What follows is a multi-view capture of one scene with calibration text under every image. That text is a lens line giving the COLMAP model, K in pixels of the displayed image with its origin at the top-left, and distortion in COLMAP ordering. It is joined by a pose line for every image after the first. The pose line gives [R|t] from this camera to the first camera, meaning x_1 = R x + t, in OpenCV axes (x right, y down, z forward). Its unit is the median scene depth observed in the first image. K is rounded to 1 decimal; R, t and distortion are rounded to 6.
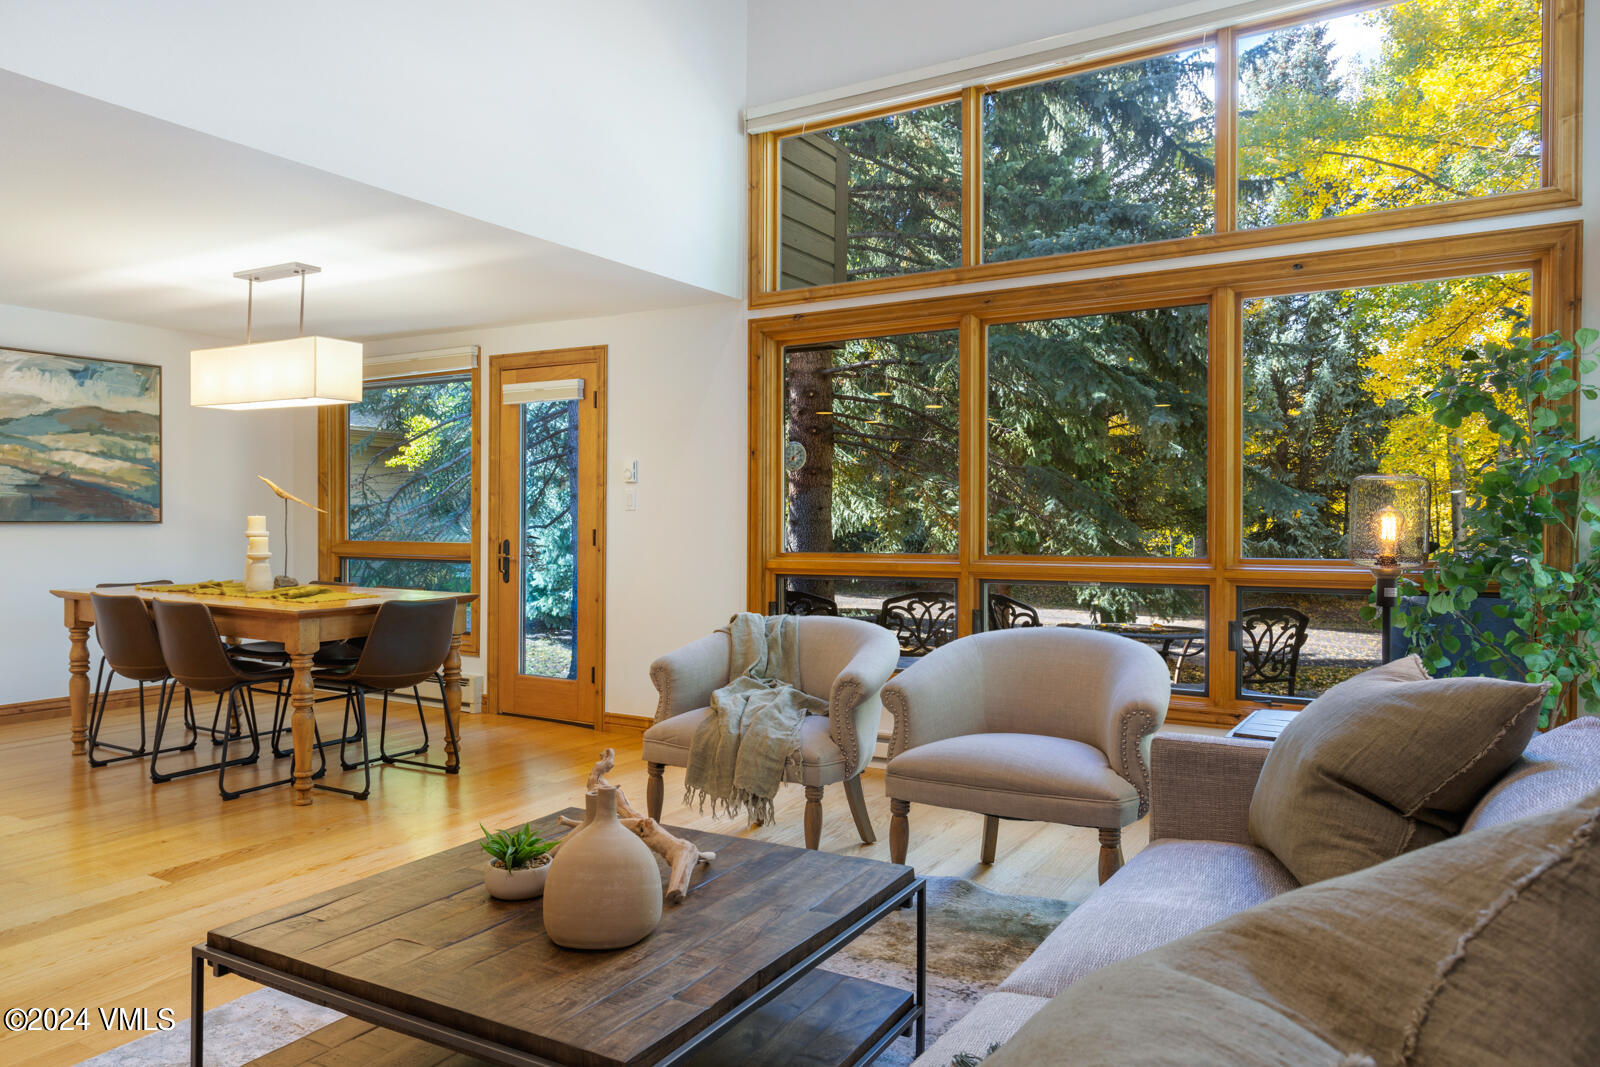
lens RADIAL K [[1072.5, 0, 846.0], [0, 1072.5, 529.4], [0, 0, 1]] dist [0.007129, 0.001037]
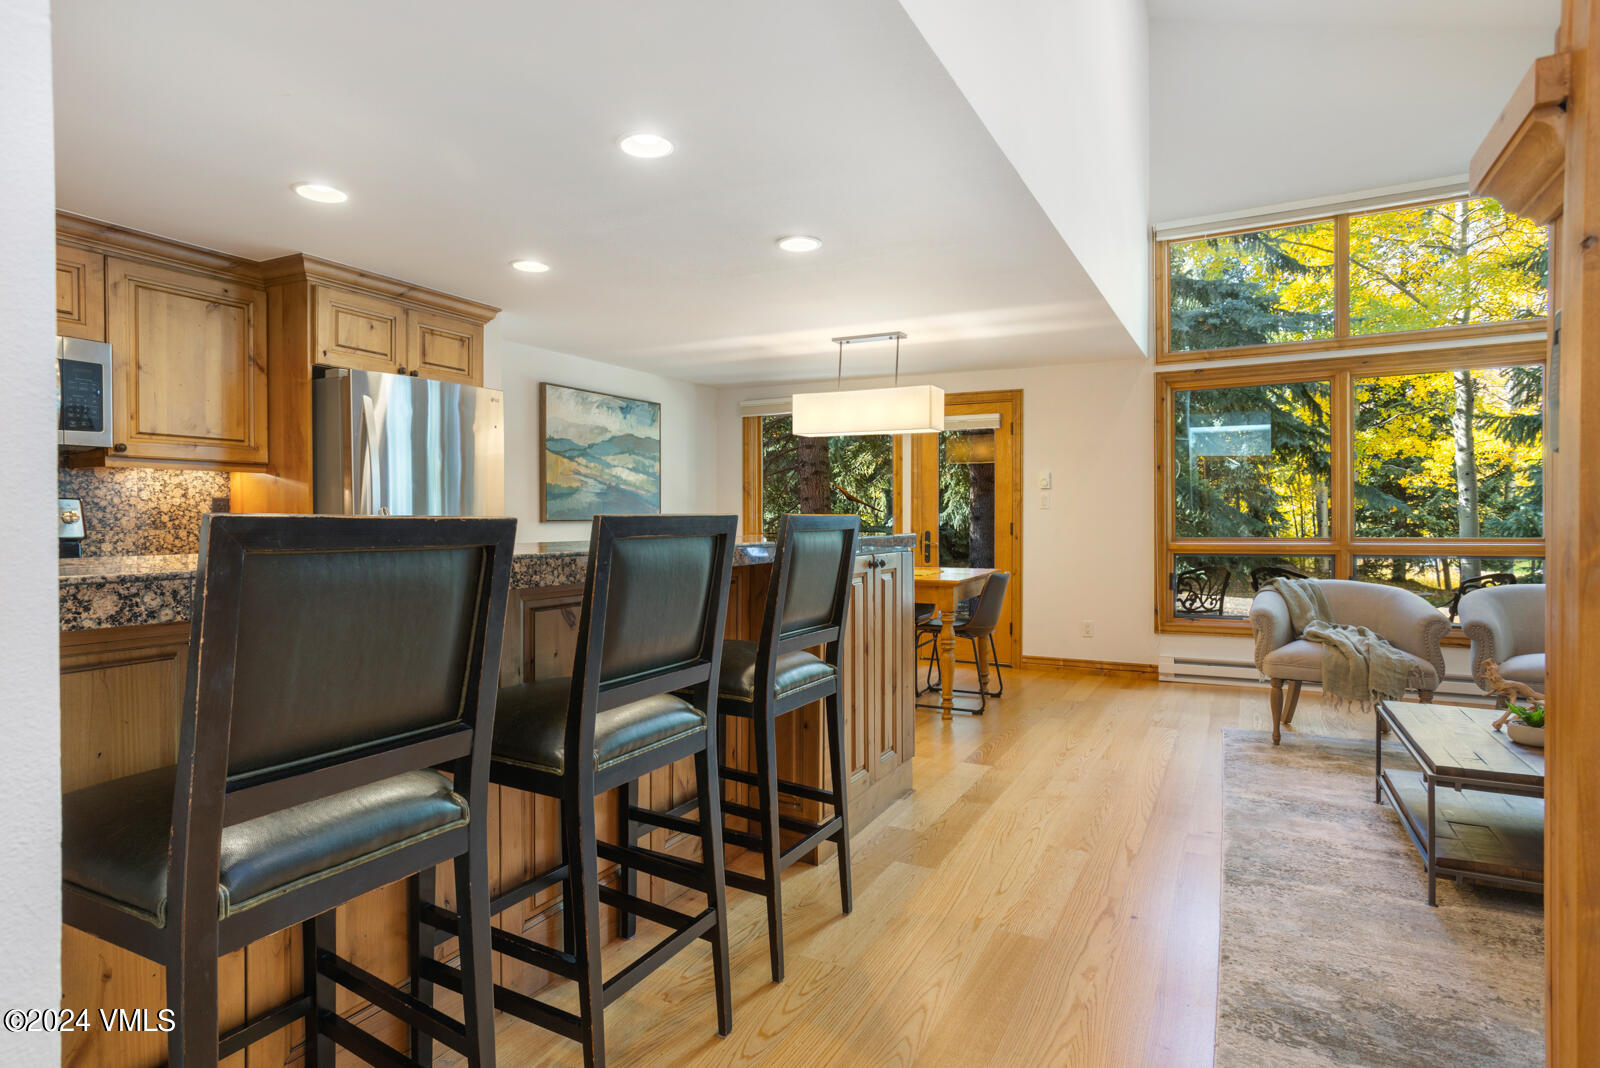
lens RADIAL K [[865.3, 0, 825.7], [0, 865.3, 509.8], [0, 0, 1]] dist [-0.023087, 0.004867]
pose [[0.998394, -0.006548, 0.056266, -0.538402], [0.007471, 0.999841, -0.016218, -0.000445], [-0.056150, 0.016612, 0.998284, -0.092227]]
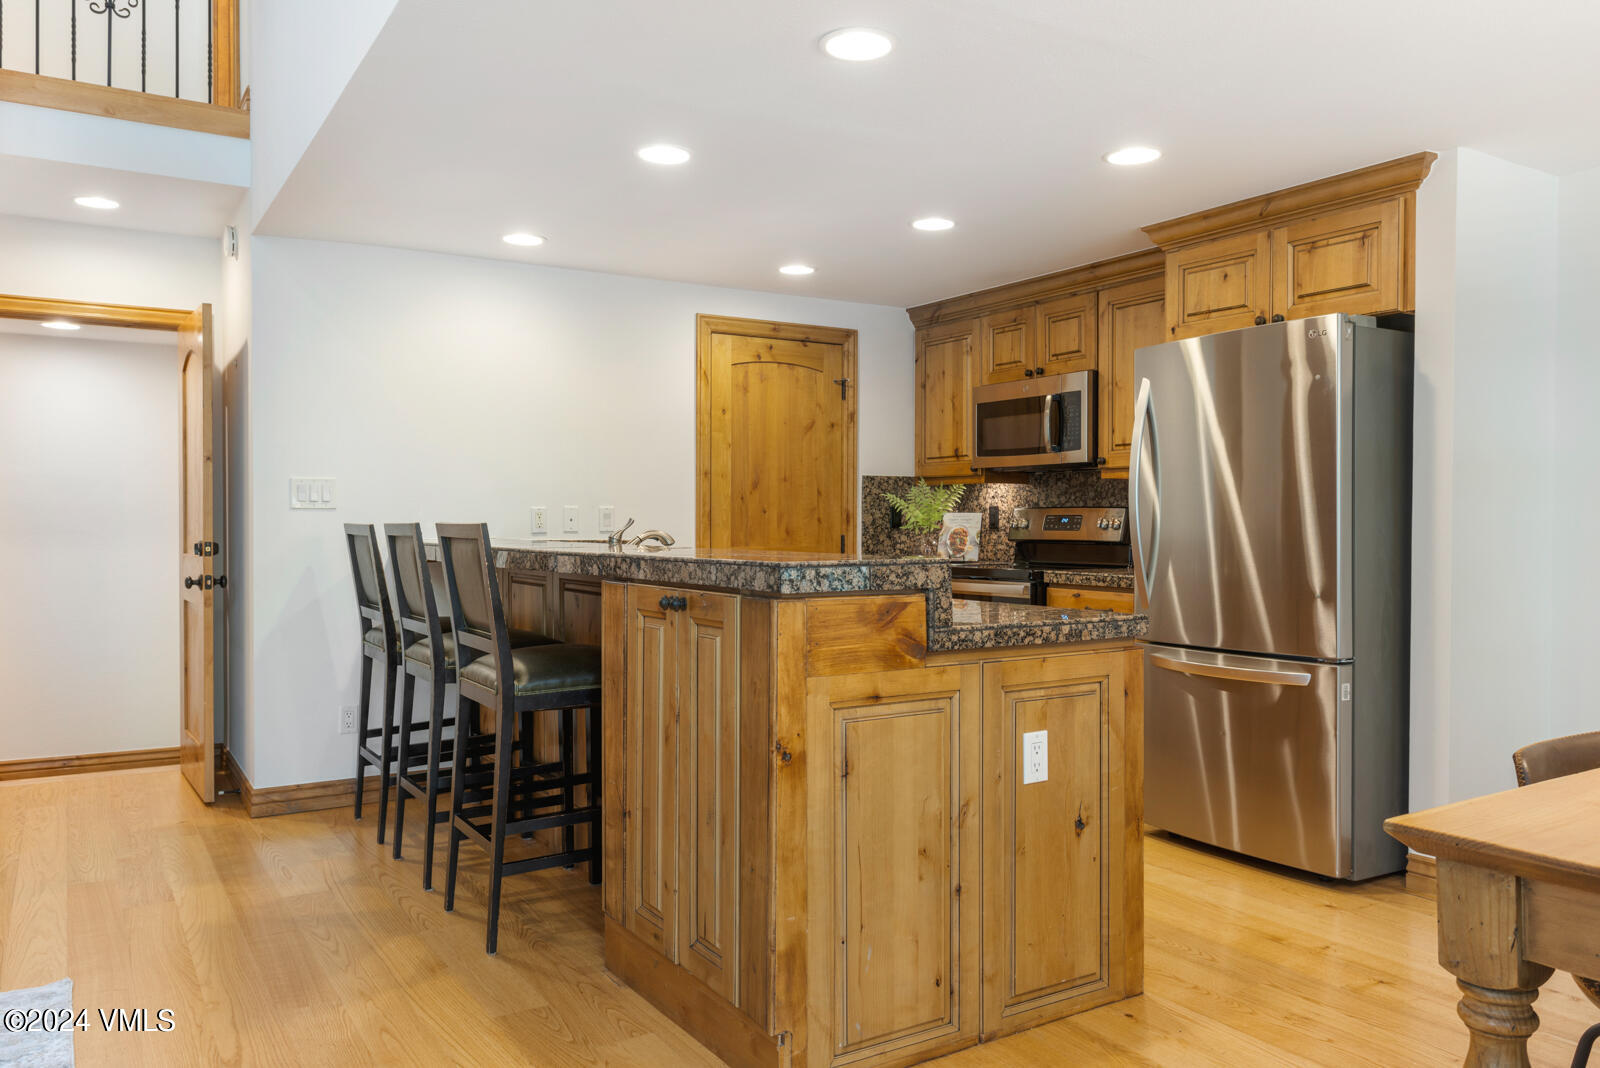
lens RADIAL K [[1150.6, 0, 759.6], [0, 1150.6, 540.4], [0, 0, 1]] dist [-0.007646, 0.009806]
pose [[-0.494611, 0.007455, -0.869083, -0.098298], [-0.011497, 0.999820, 0.015120, -0.005482], [0.869039, 0.017470, -0.494436, 0.724148]]
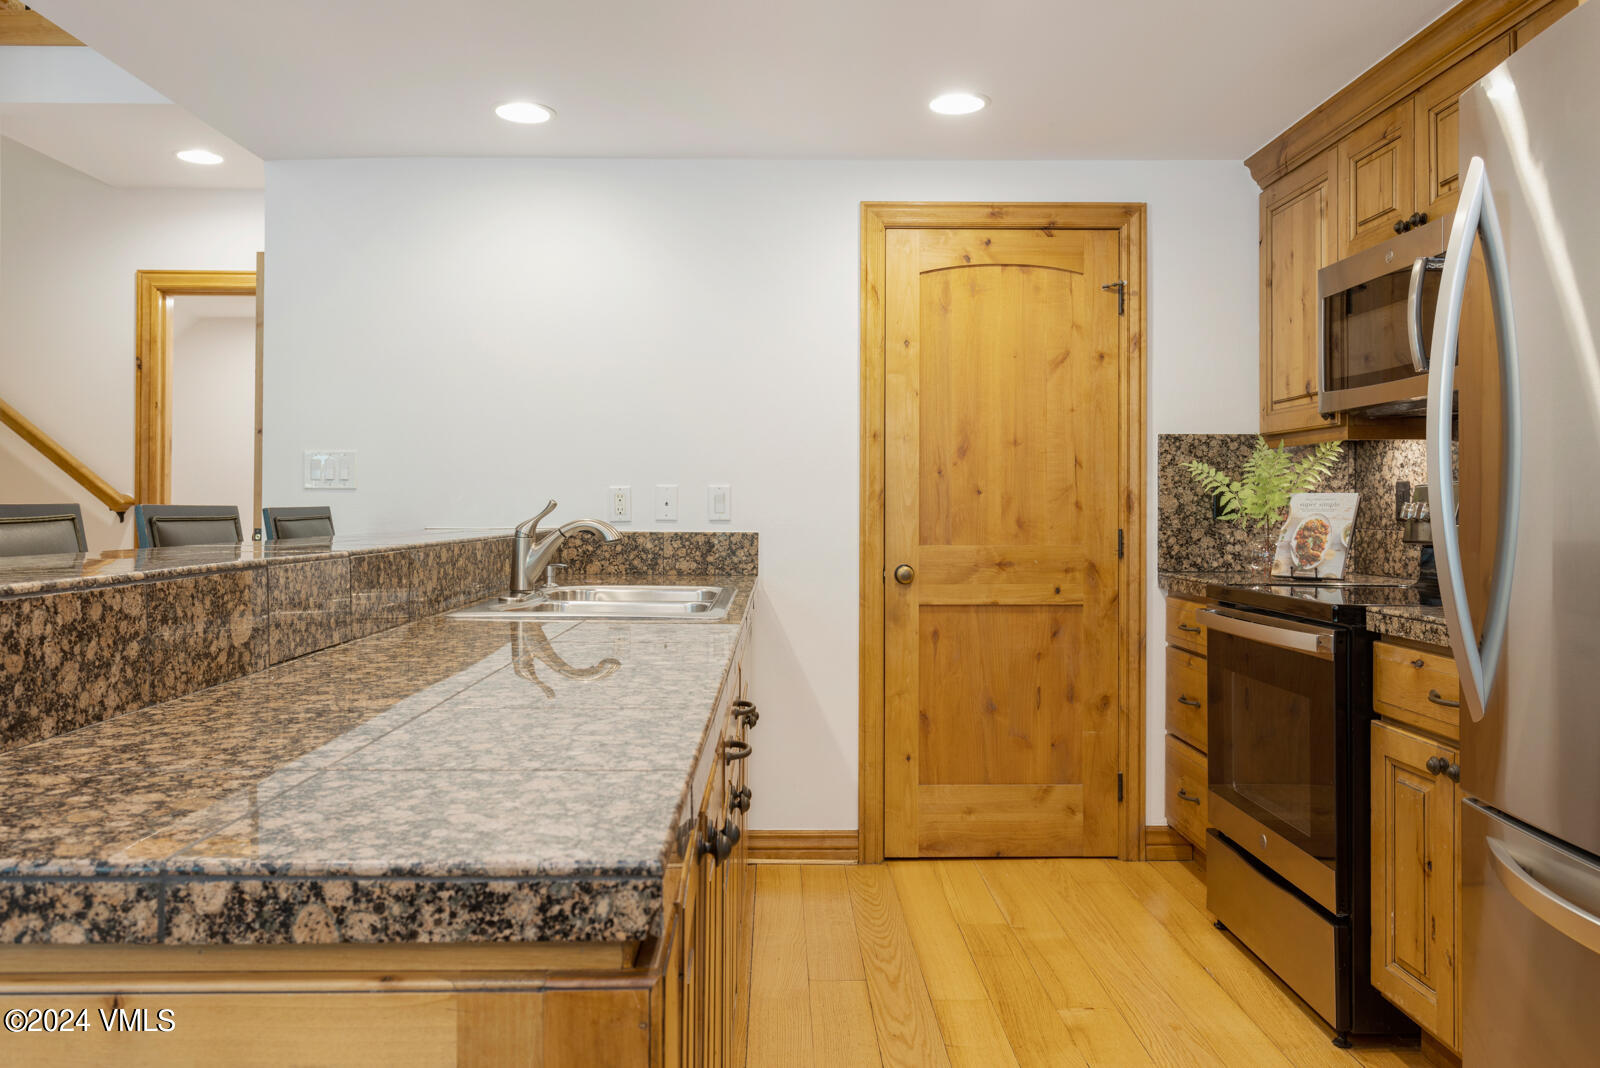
lens RADIAL K [[1140.1, 0, 778.5], [0, 1140.1, 497.5], [0, 0, 1]] dist [-0.011928, 0.010633]
pose [[-0.866962, -0.014664, -0.498158, -0.550713], [-0.013774, 0.999890, -0.005463, -0.007387], [0.498183, 0.002125, -0.867069, 0.739826]]
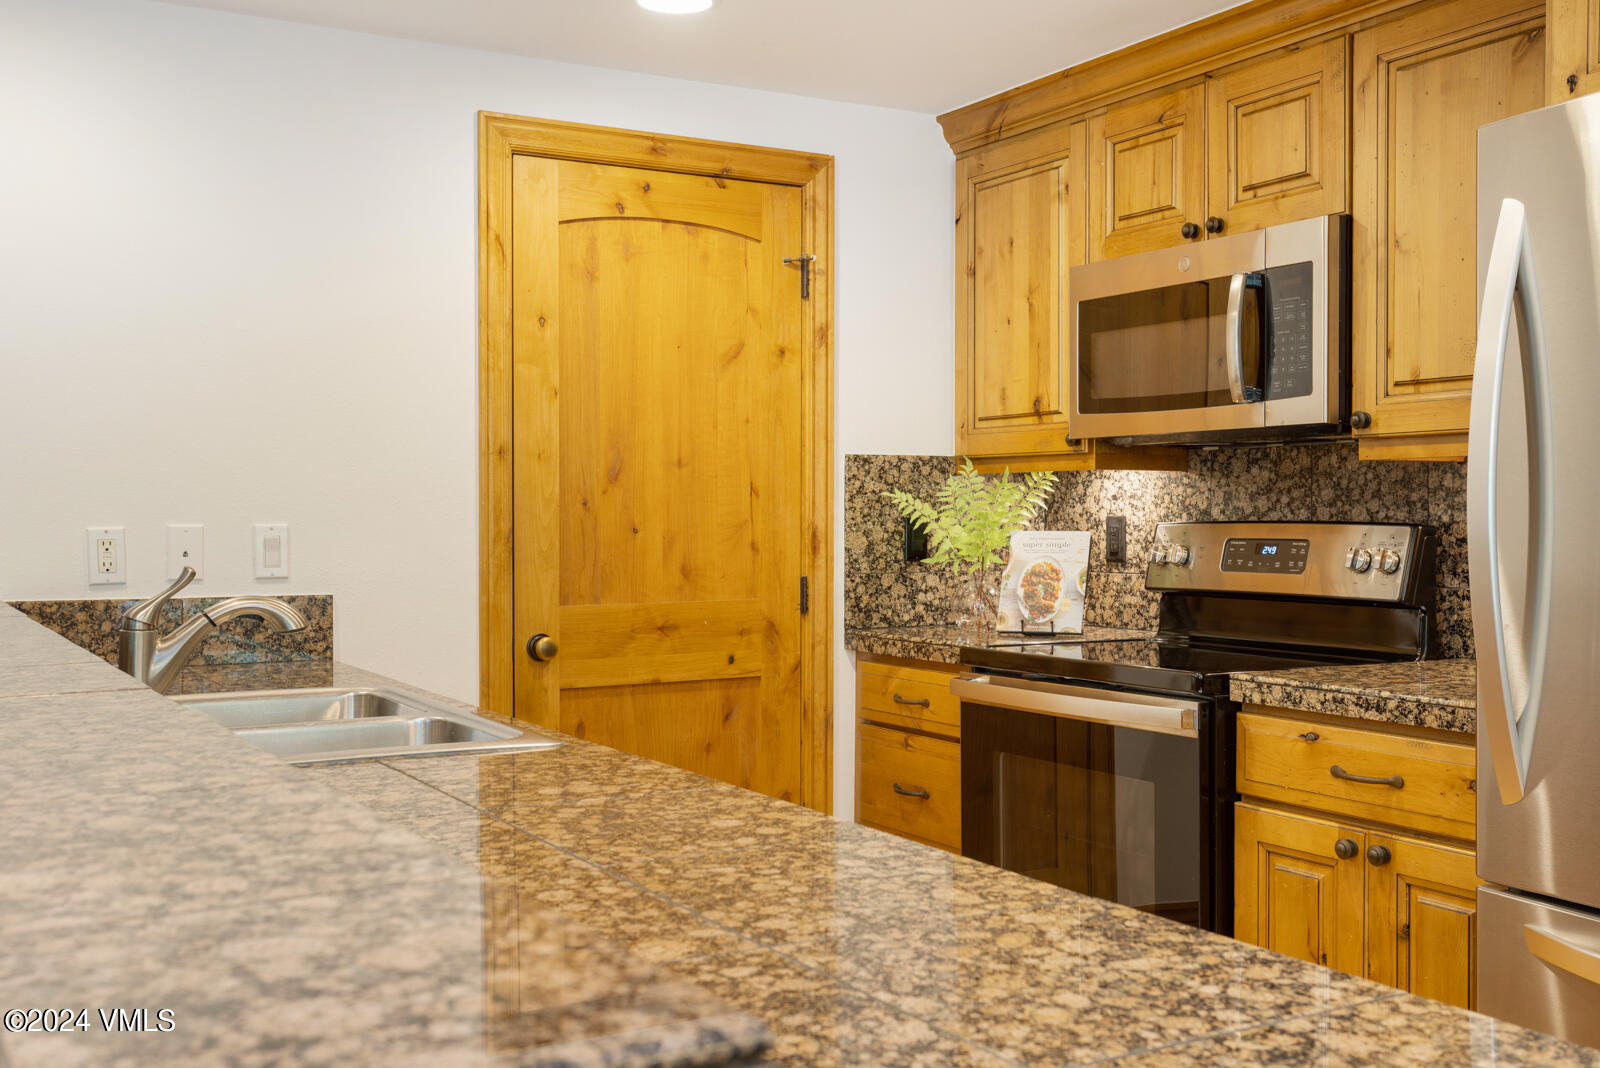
lens RADIAL K [[1592.9, 0, 766.6], [0, 1592.9, 543.0], [0, 0, 1]] dist [0.008441, 0.000000]
pose [[-0.510690, 0.009211, -0.859716, -0.429628], [-0.008789, 0.999834, 0.015933, -0.021539], [0.859720, 0.015692, -0.510525, 0.618304]]
